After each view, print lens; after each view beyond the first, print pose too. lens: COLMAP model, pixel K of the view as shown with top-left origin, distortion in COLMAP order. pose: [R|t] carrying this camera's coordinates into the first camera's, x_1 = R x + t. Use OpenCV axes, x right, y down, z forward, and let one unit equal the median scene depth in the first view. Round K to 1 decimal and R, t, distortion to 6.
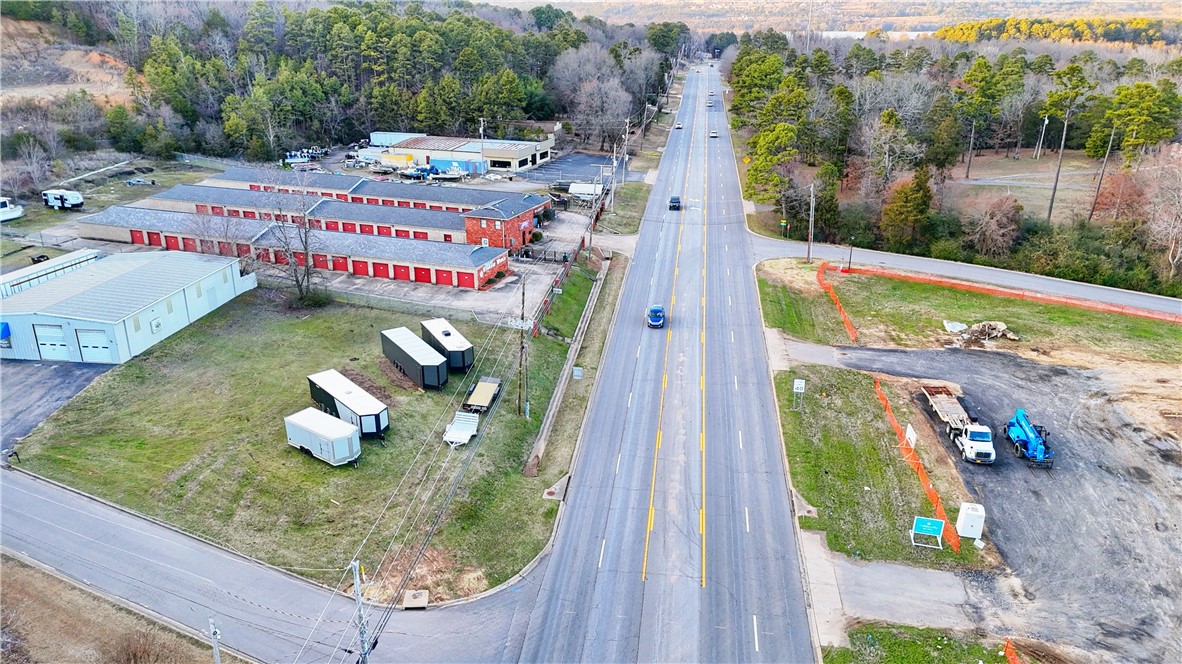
lens RADIAL K [[866.0, 0, 594.4], [0, 866.0, 329.1], [0, 0, 1]] dist [0.083714, -0.091294]
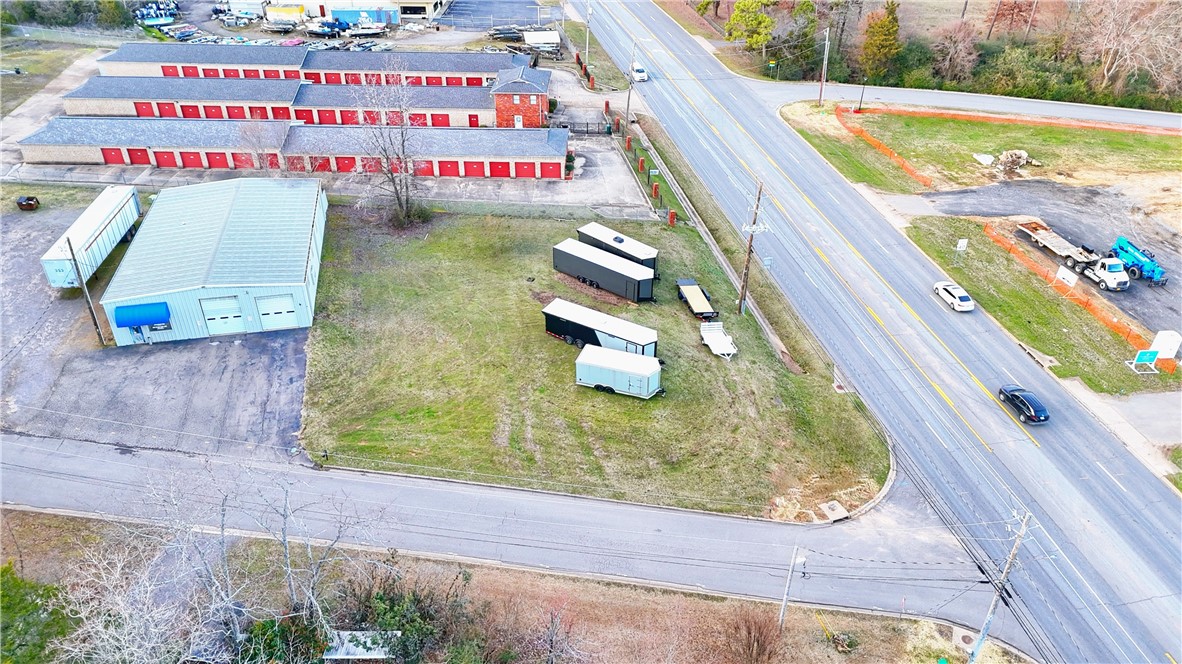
lens RADIAL K [[866.0, 0, 594.4], [0, 866.0, 329.1], [0, 0, 1]] dist [0.083714, -0.091294]
pose [[0.948166, -0.170487, 0.268169, -0.462611], [0.108058, 0.966589, 0.232442, -0.124144], [-0.298838, -0.191416, 0.934910, 0.066887]]
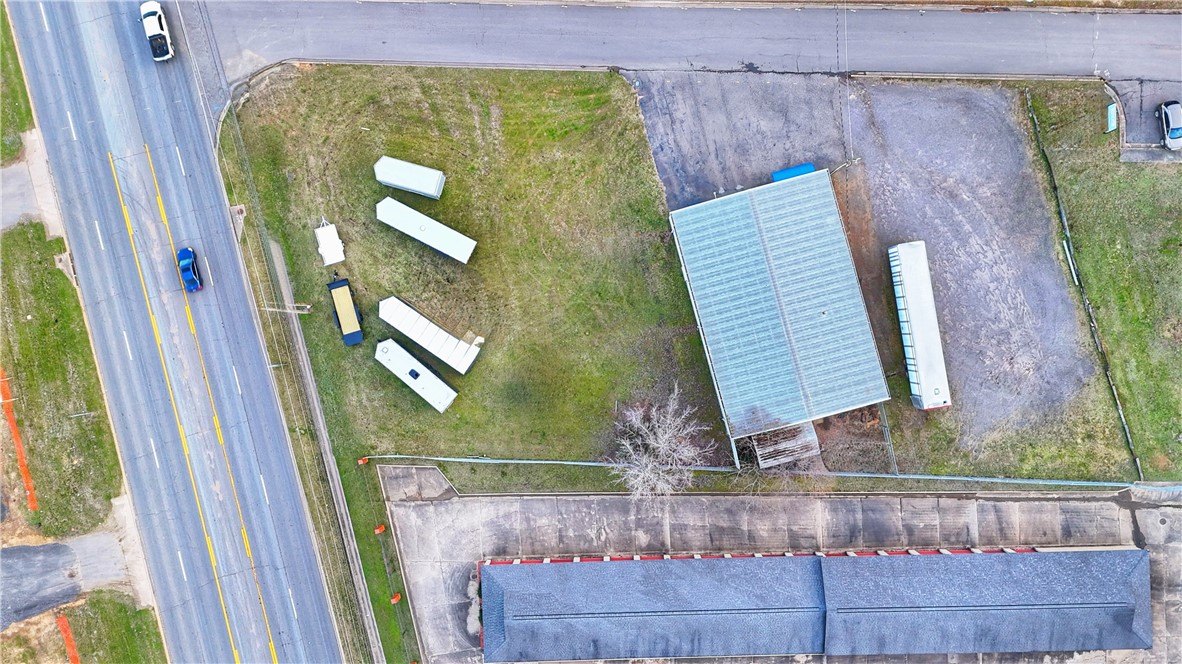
lens RADIAL K [[857.2, 0, 591.0], [0, 857.2, 332.0], [0, 0, 1]] dist [0.091014, -0.130613]
pose [[-0.926526, 0.376166, 0.006942, -0.371111], [-0.117024, -0.305677, 0.944916, -0.905169], [0.357567, 0.874678, 0.327238, 0.684662]]
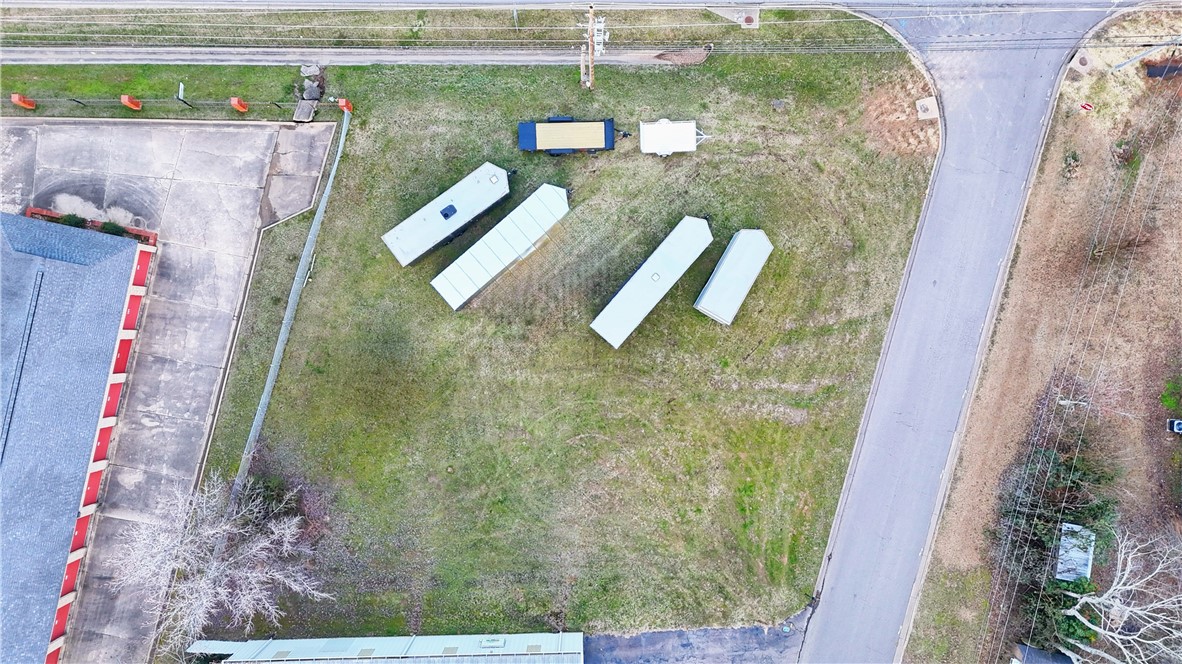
lens RADIAL K [[866.0, 0, 594.4], [0, 866.0, 329.1], [0, 0, 1]] dist [0.083714, -0.091294]
pose [[-0.136834, -0.990593, -0.001304, -0.266053], [0.325885, -0.046258, 0.944277, -0.576998], [-0.935455, 0.128784, 0.329149, 0.663246]]
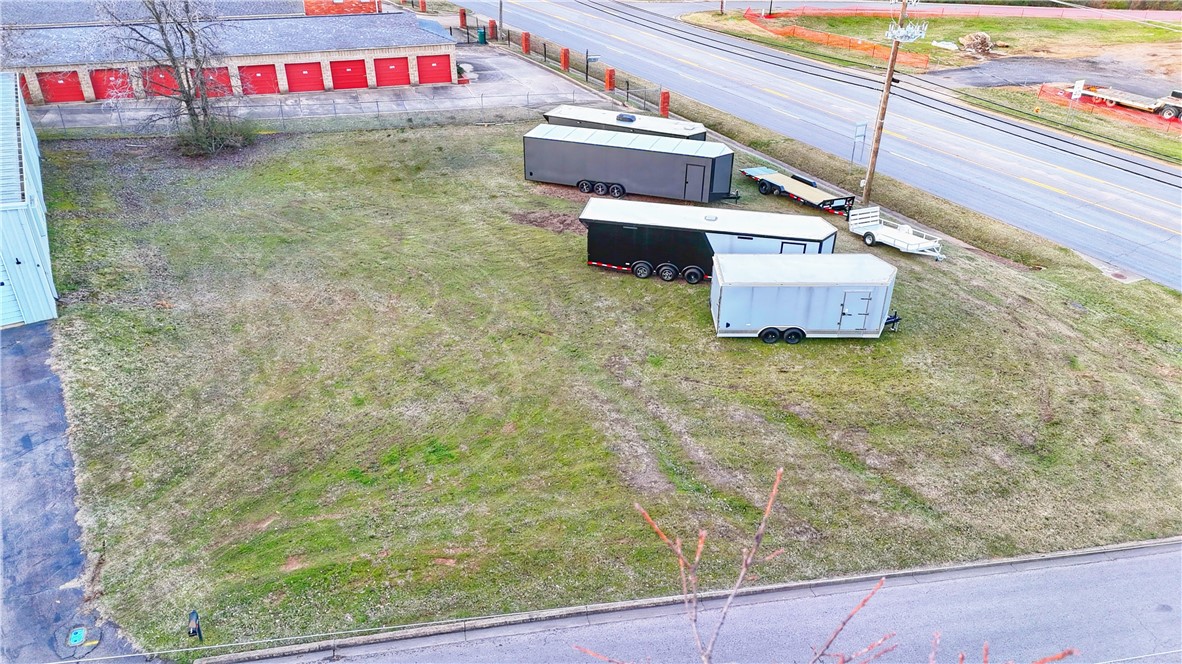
lens RADIAL K [[866.0, 0, 594.4], [0, 866.0, 329.1], [0, 0, 1]] dist [0.083714, -0.091294]
pose [[0.793294, -0.290858, 0.534870, -0.513010], [0.209183, 0.955237, 0.209200, 0.012953], [-0.571775, -0.054072, 0.818627, 0.523054]]
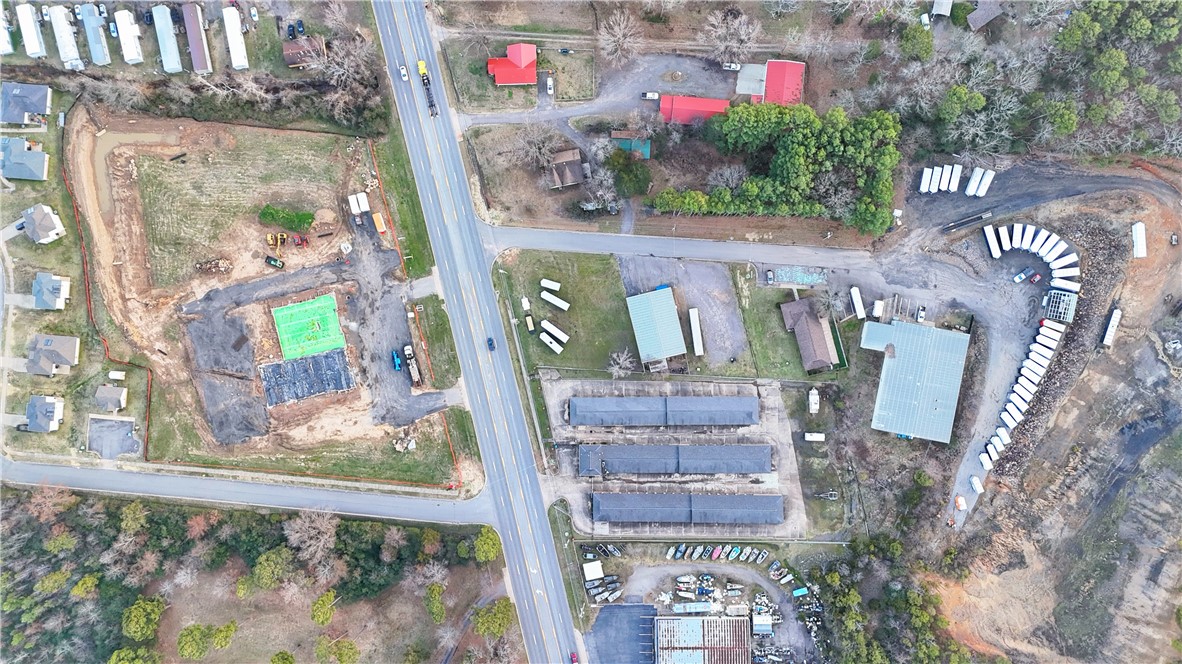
lens RADIAL K [[866.0, 0, 594.4], [0, 866.0, 329.1], [0, 0, 1]] dist [0.083714, -0.091294]
pose [[-0.935613, 0.352982, -0.005601, -0.319217], [-0.118752, -0.299744, 0.946600, -3.119152], [0.332454, 0.886317, 0.322361, -0.085589]]
